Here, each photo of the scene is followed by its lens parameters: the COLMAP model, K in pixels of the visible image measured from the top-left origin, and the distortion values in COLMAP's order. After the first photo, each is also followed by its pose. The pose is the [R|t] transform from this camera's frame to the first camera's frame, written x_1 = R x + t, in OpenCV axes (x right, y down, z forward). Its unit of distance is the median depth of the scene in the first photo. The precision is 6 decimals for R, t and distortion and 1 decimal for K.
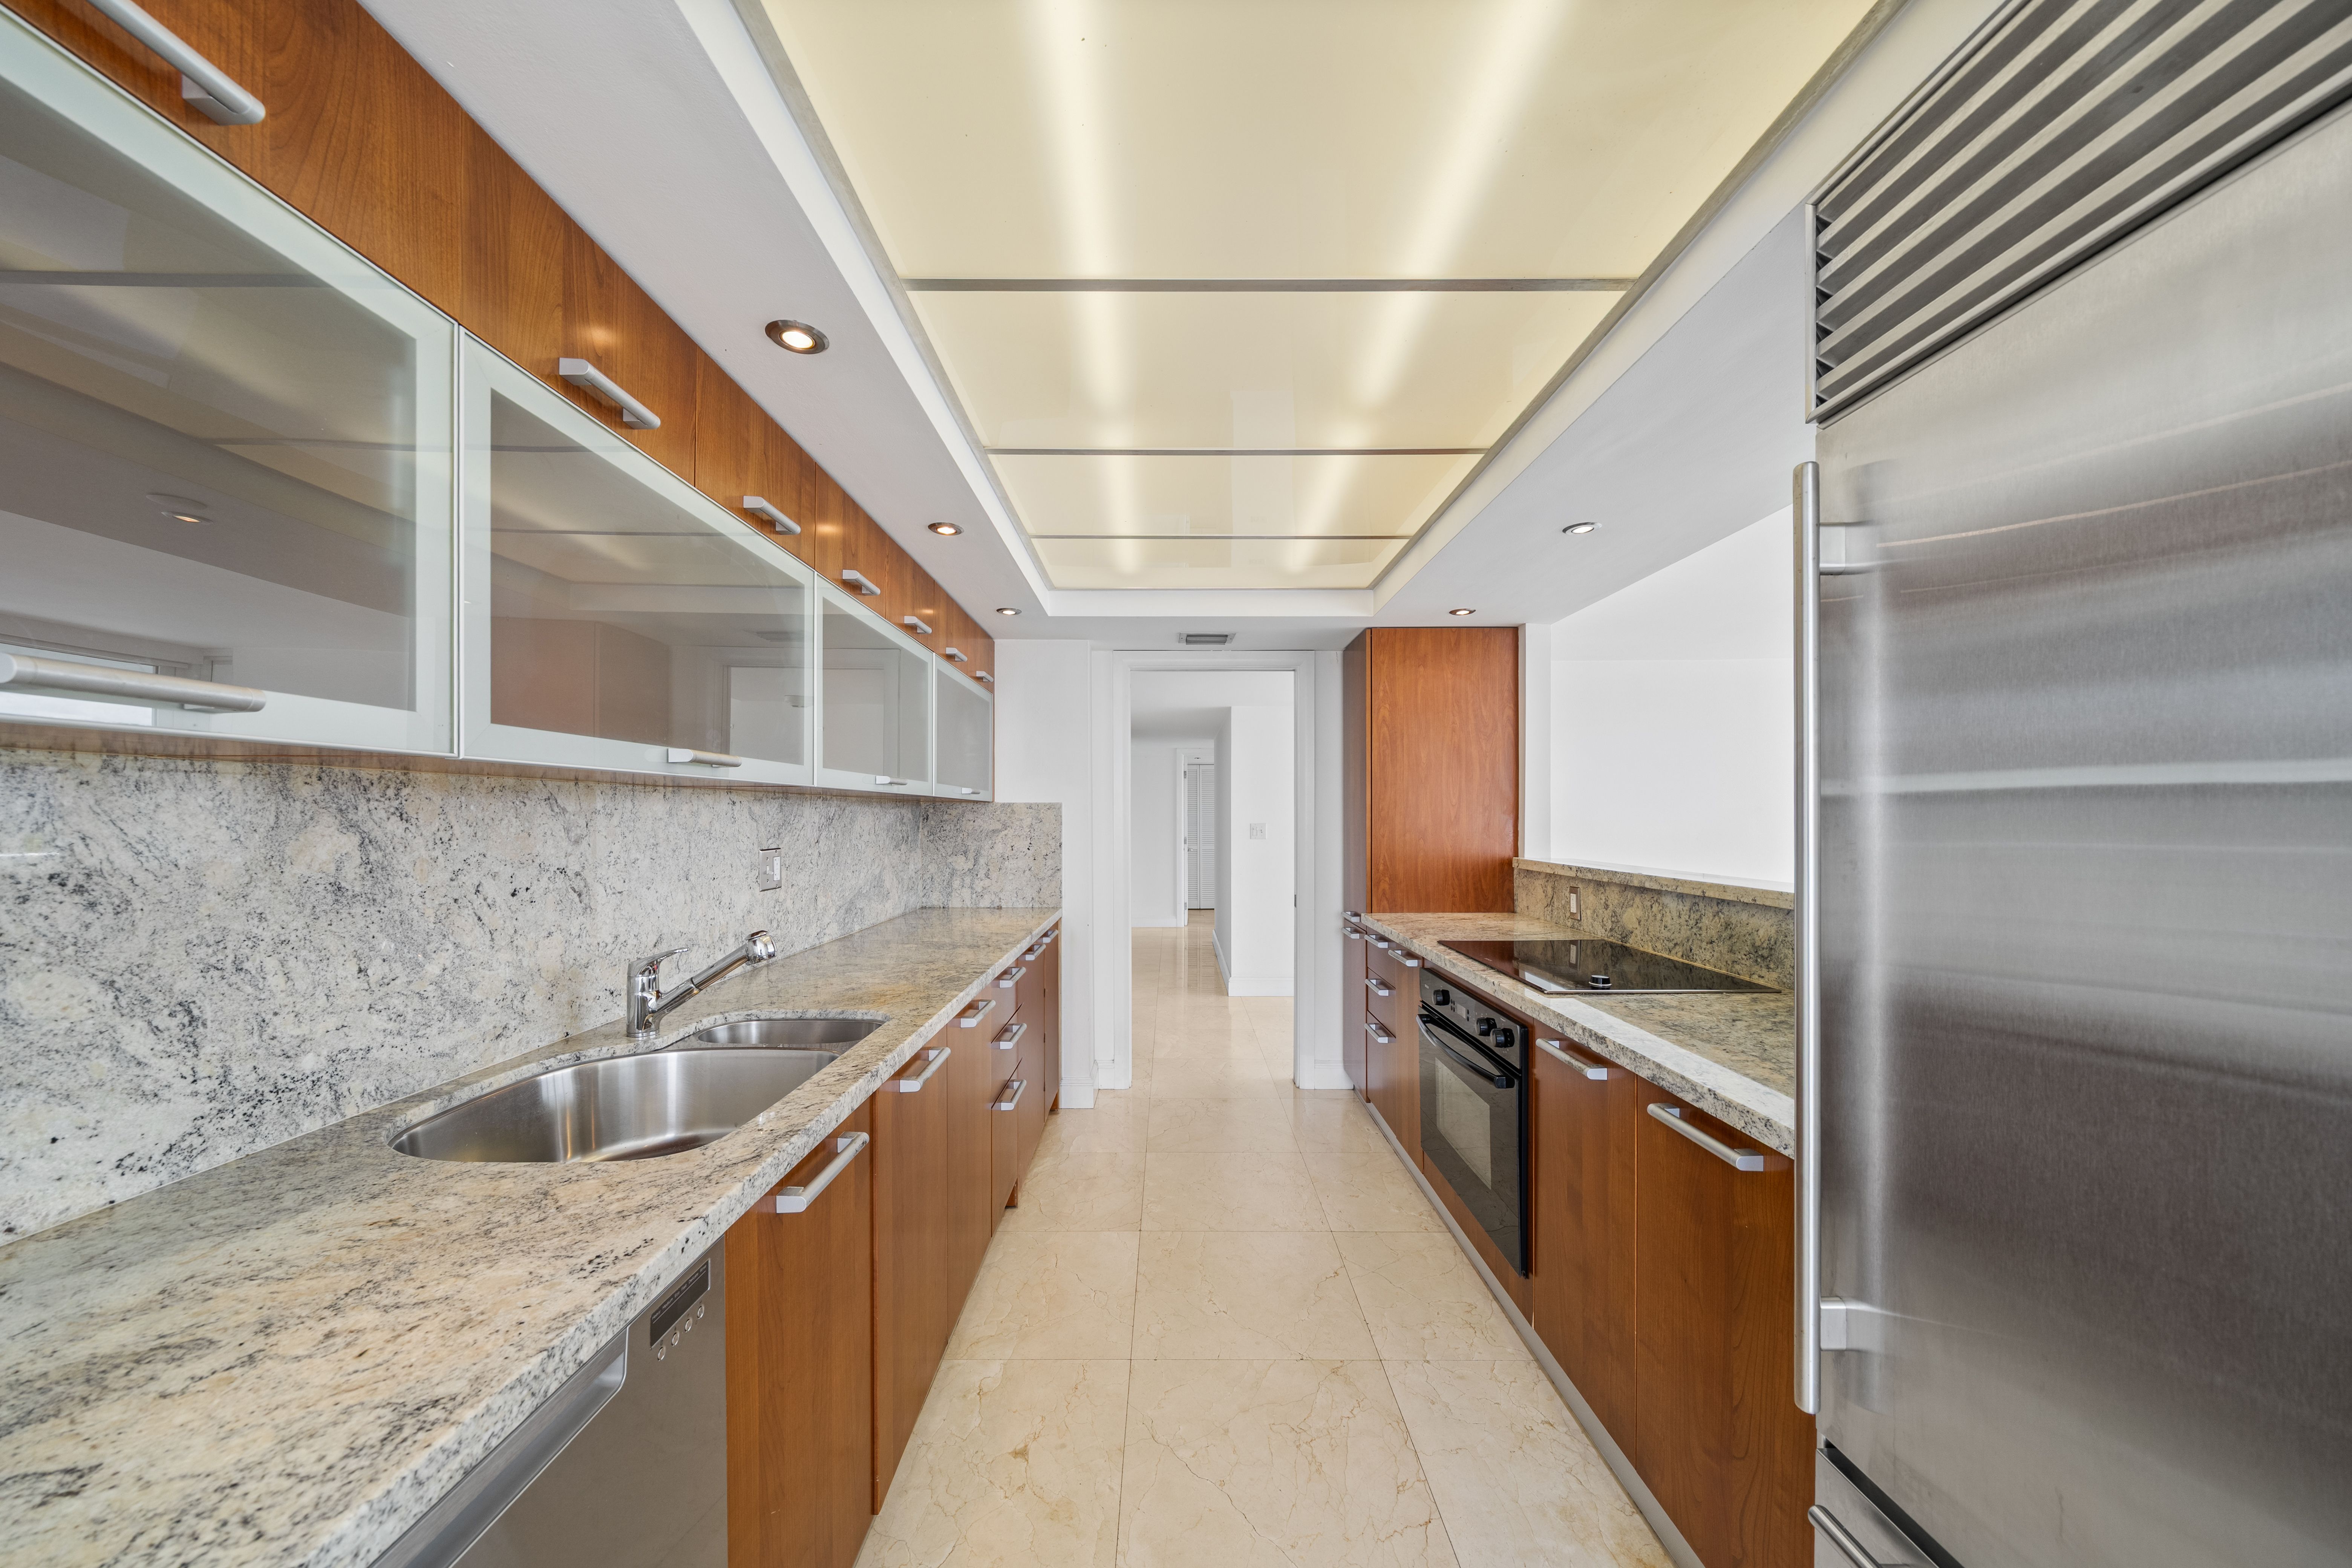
lens RADIAL K [[801.9, 0, 1176.0], [0, 801.9, 784.0], [0, 0, 1]] dist [0.000207, -0.000068]
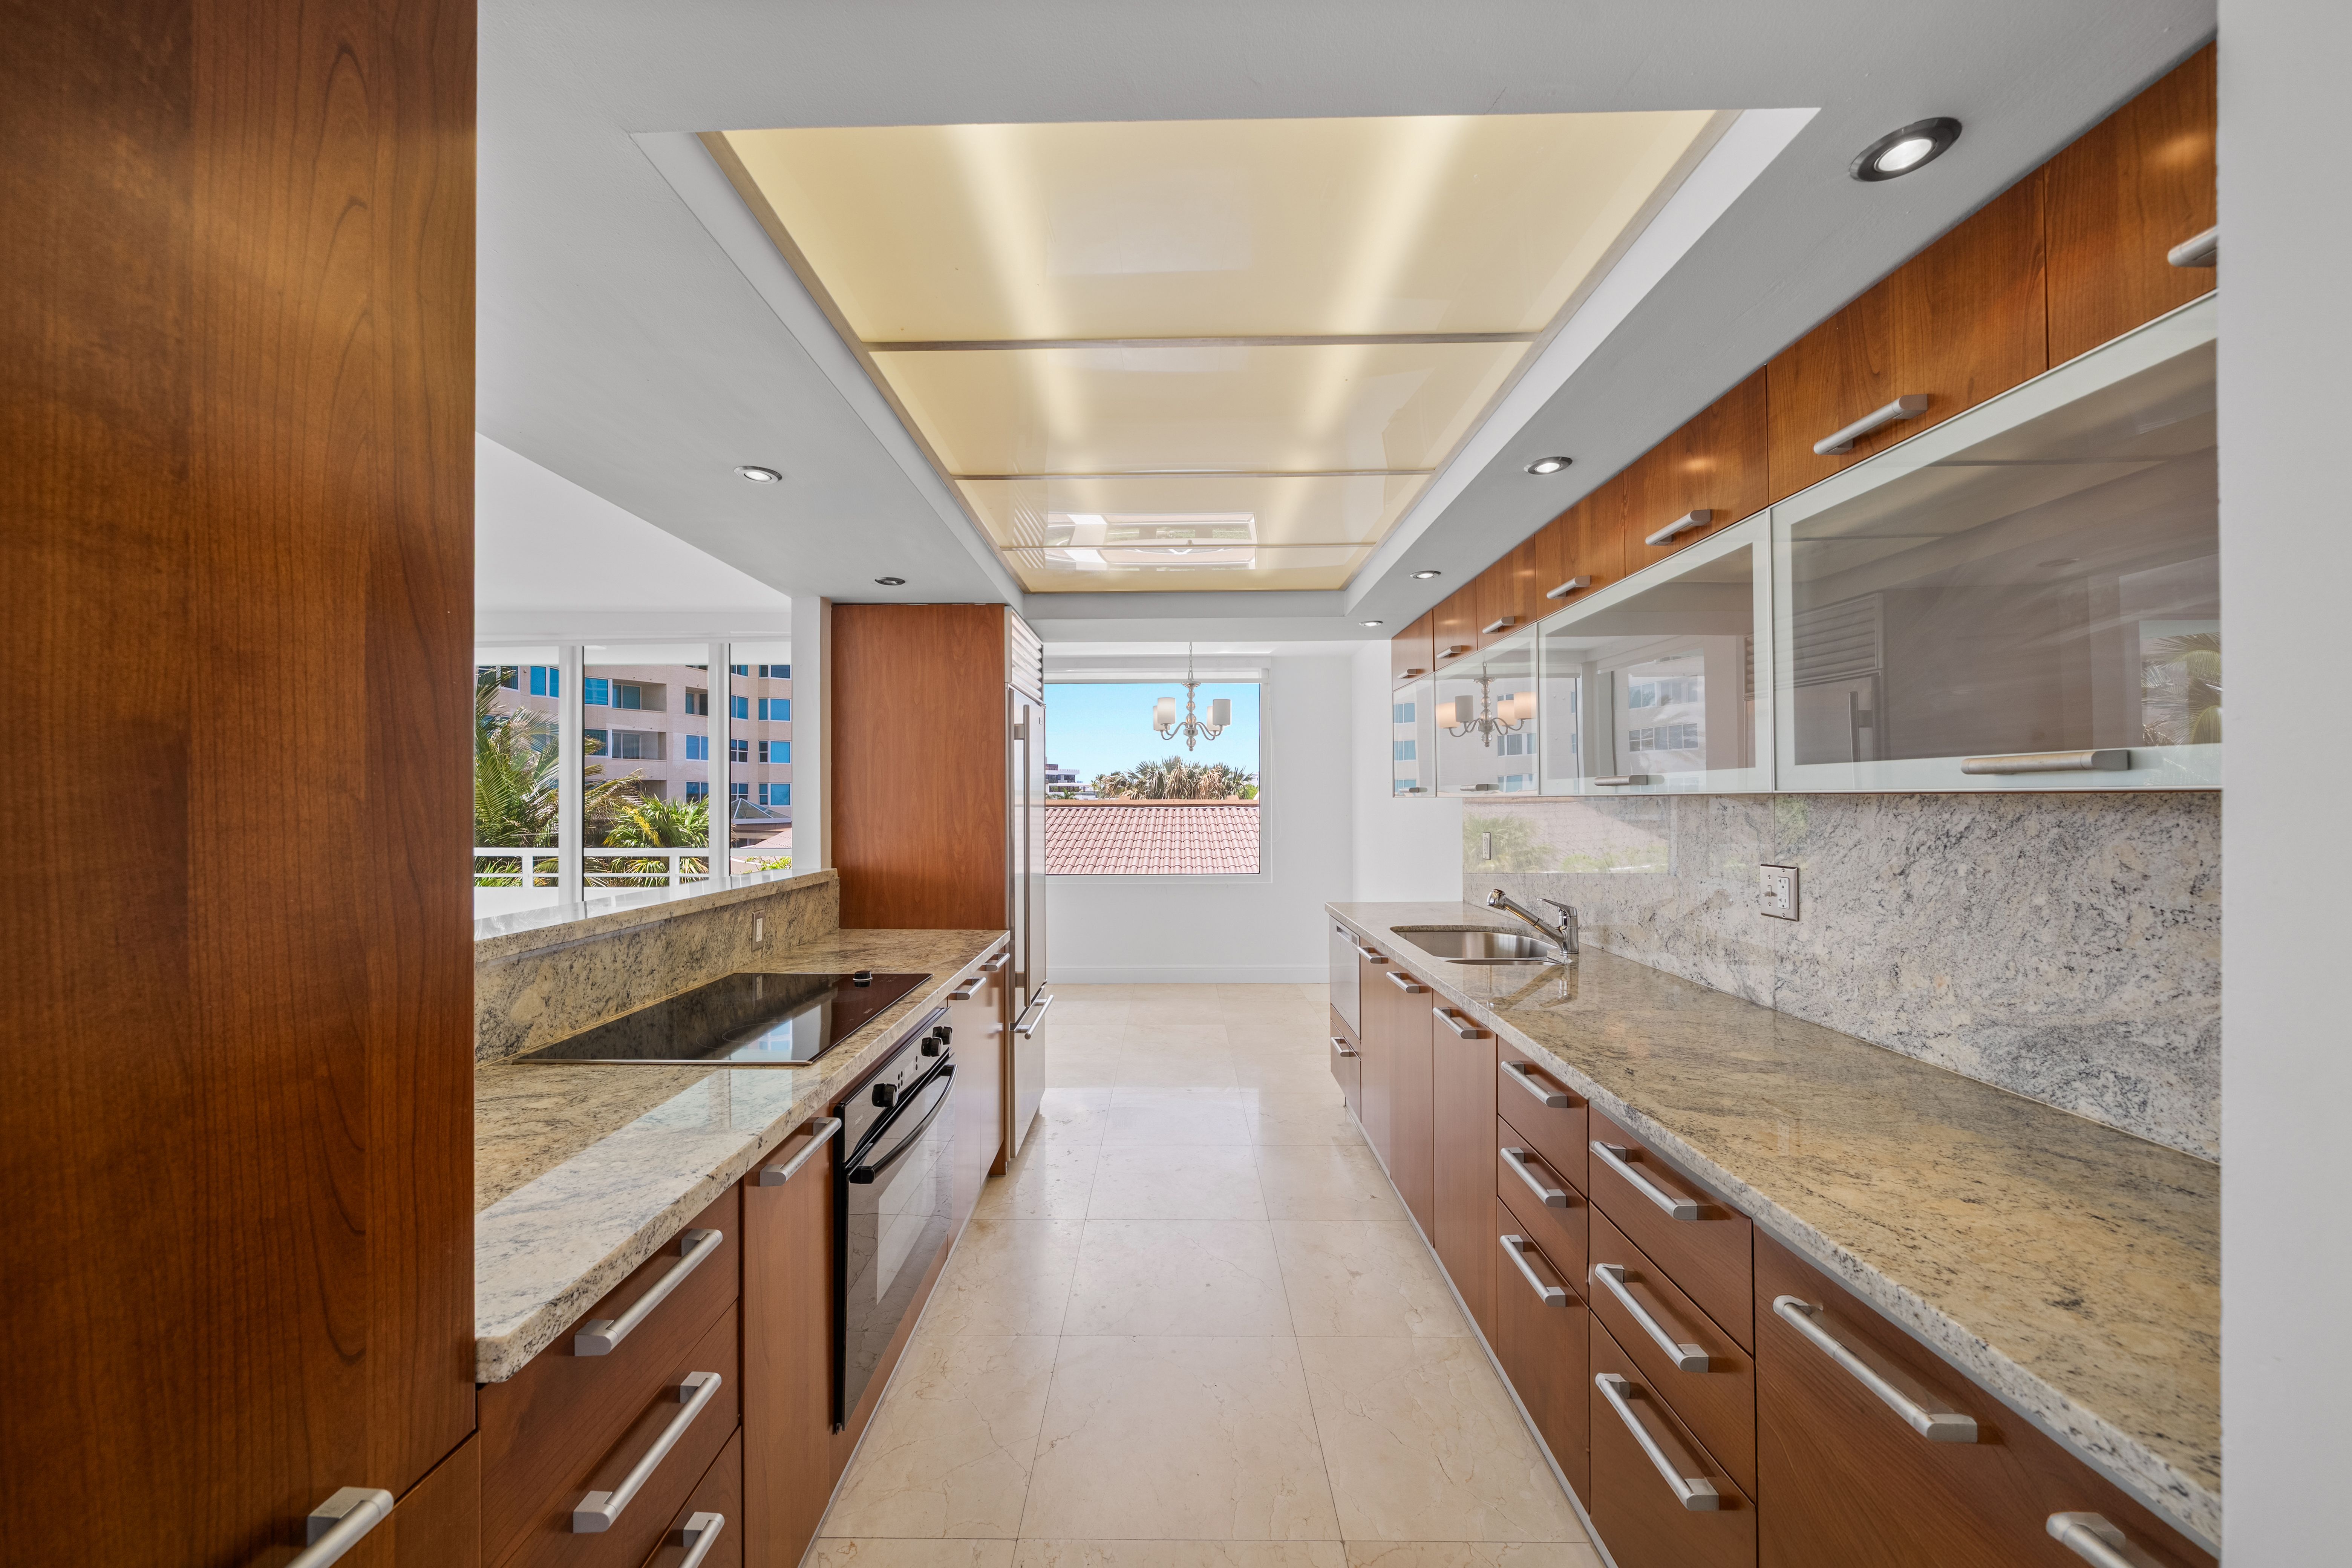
lens RADIAL K [[866.5, 0, 1162.5], [0, 866.5, 792.9], [0, 0, 1]] dist [0.000078, 0.000020]
pose [[-0.999767, -0.014312, 0.016151, 0.093245], [-0.015105, 0.998630, -0.050103, 0.039205], [-0.015411, -0.050335, -0.998613, 1.902511]]
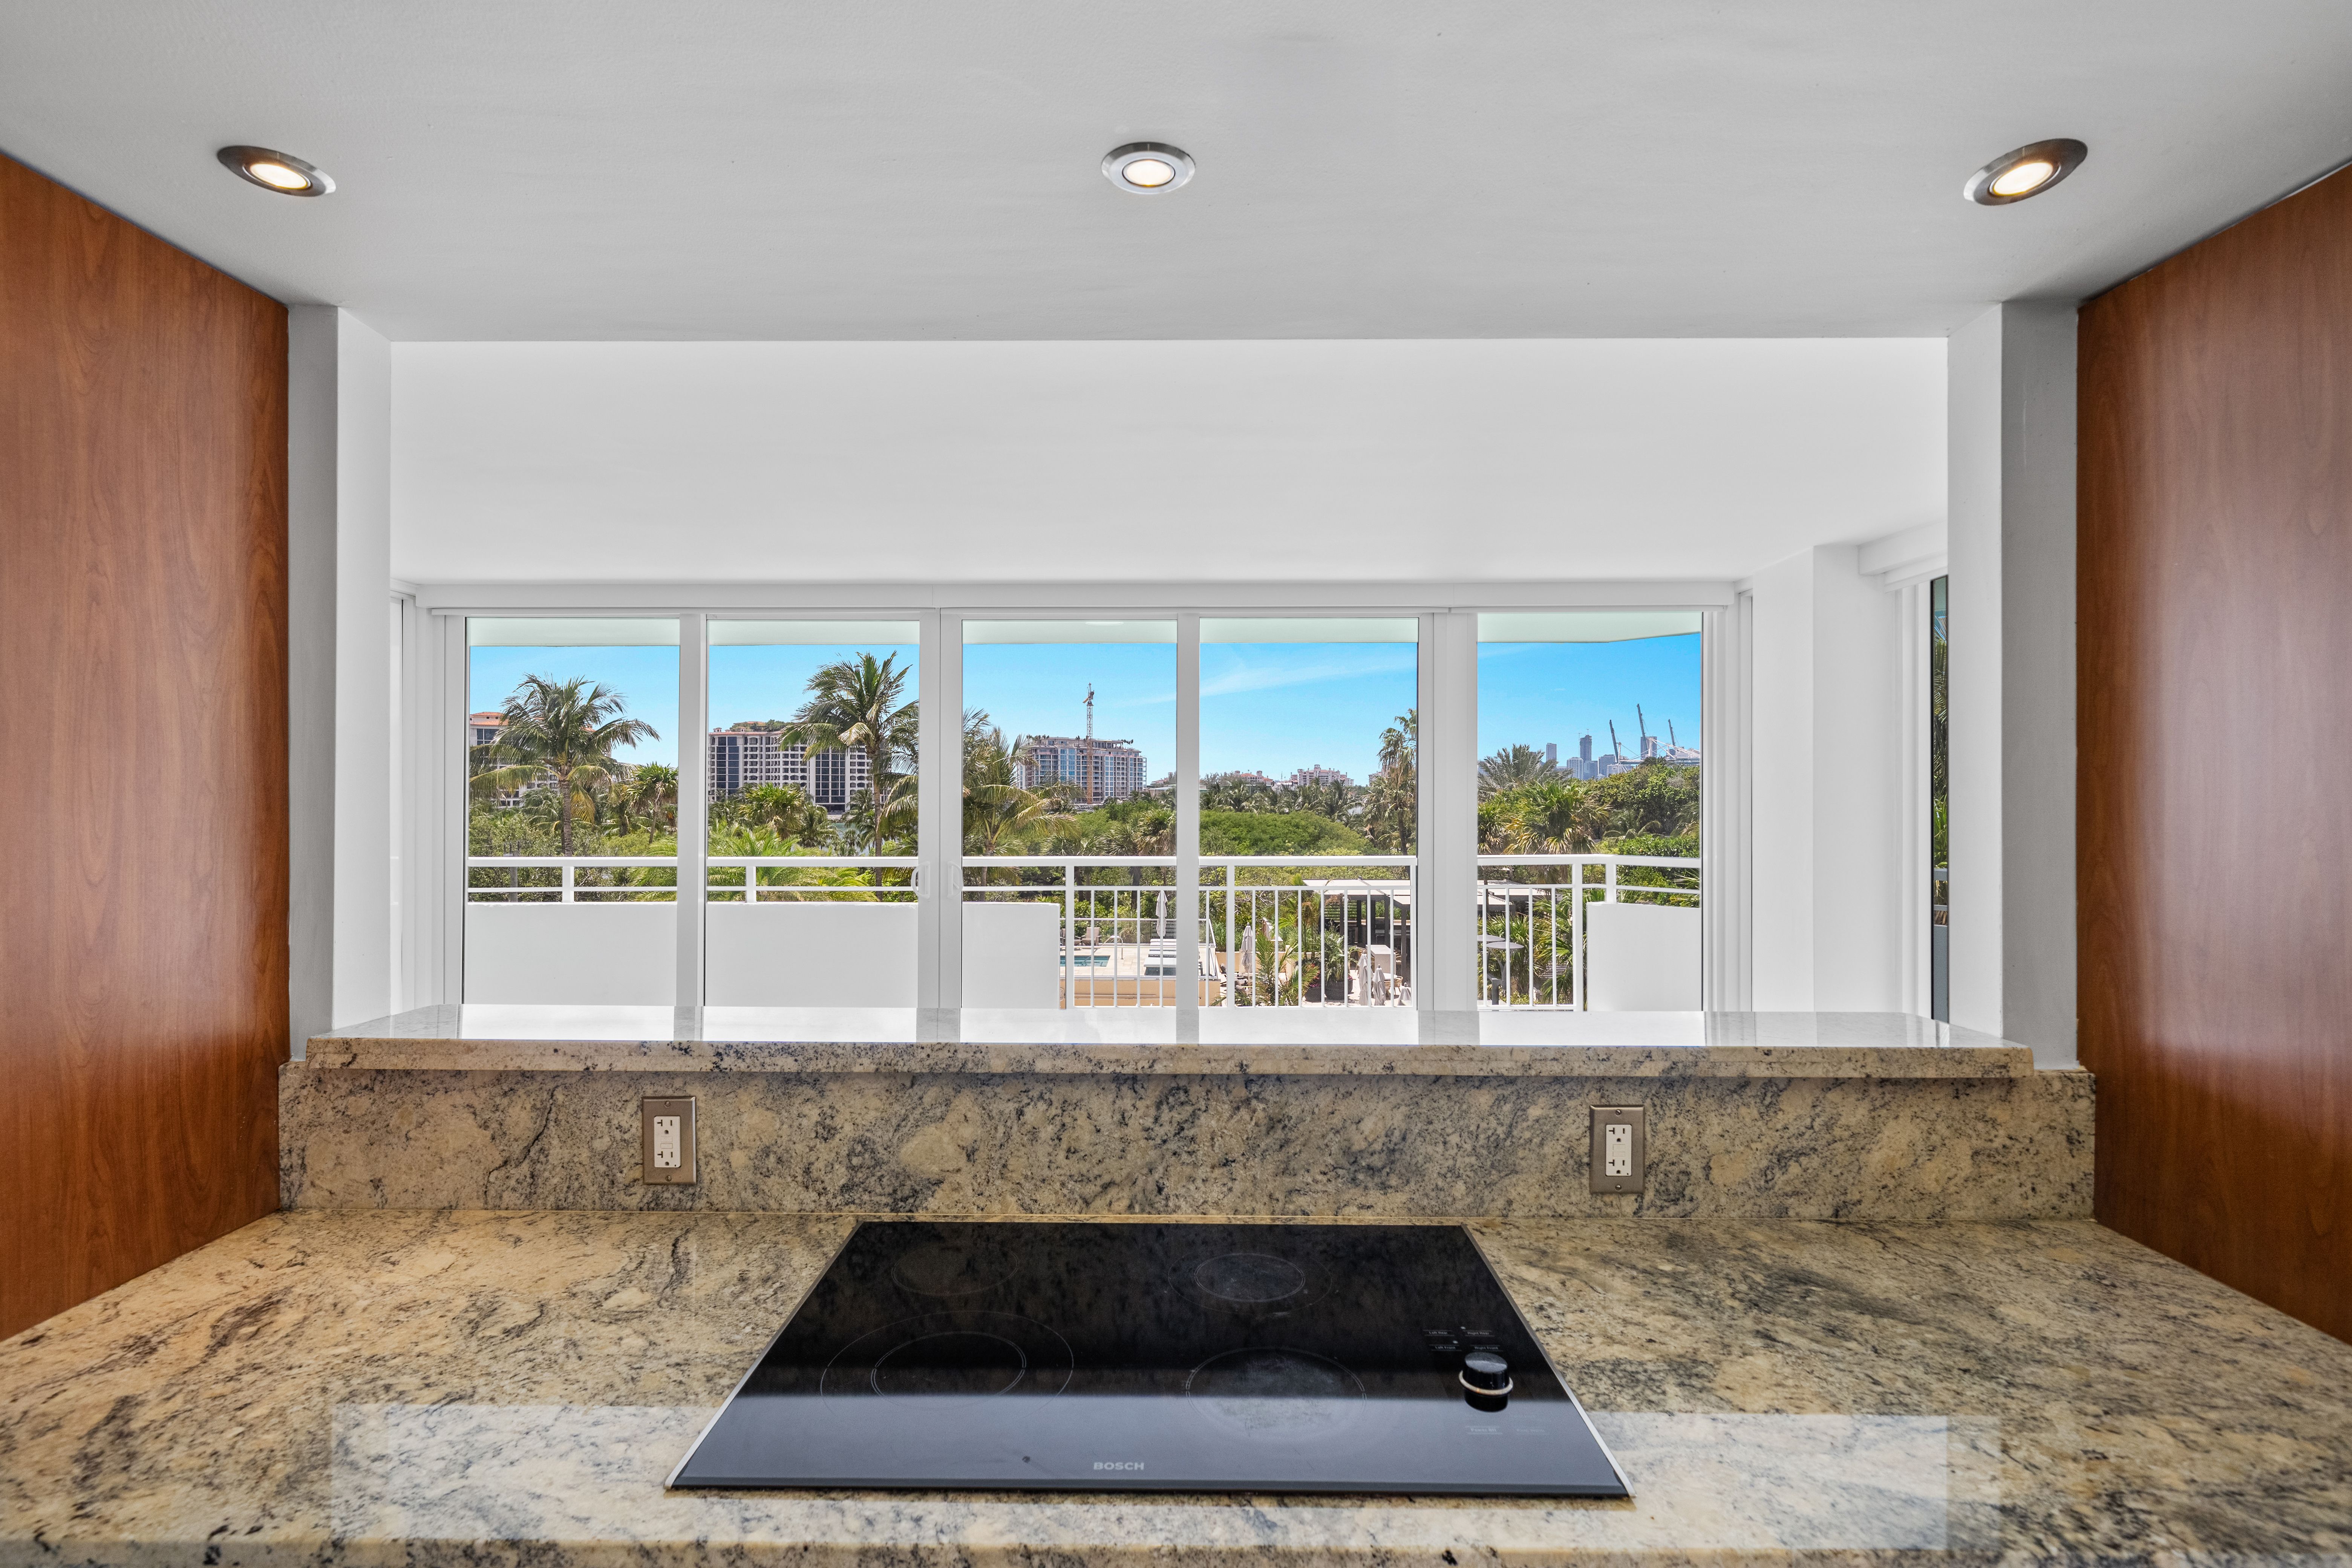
lens RADIAL K [[1131.2, 0, 1171.2], [0, 1131.2, 771.2], [0, 0, 1]] dist [0.003214, 0.000392]
pose [[0.024220, -0.004993, 0.999694, -0.021222], [-0.039430, 0.999205, 0.005946, -0.043336], [-0.998929, -0.039562, 0.024004, 1.001490]]
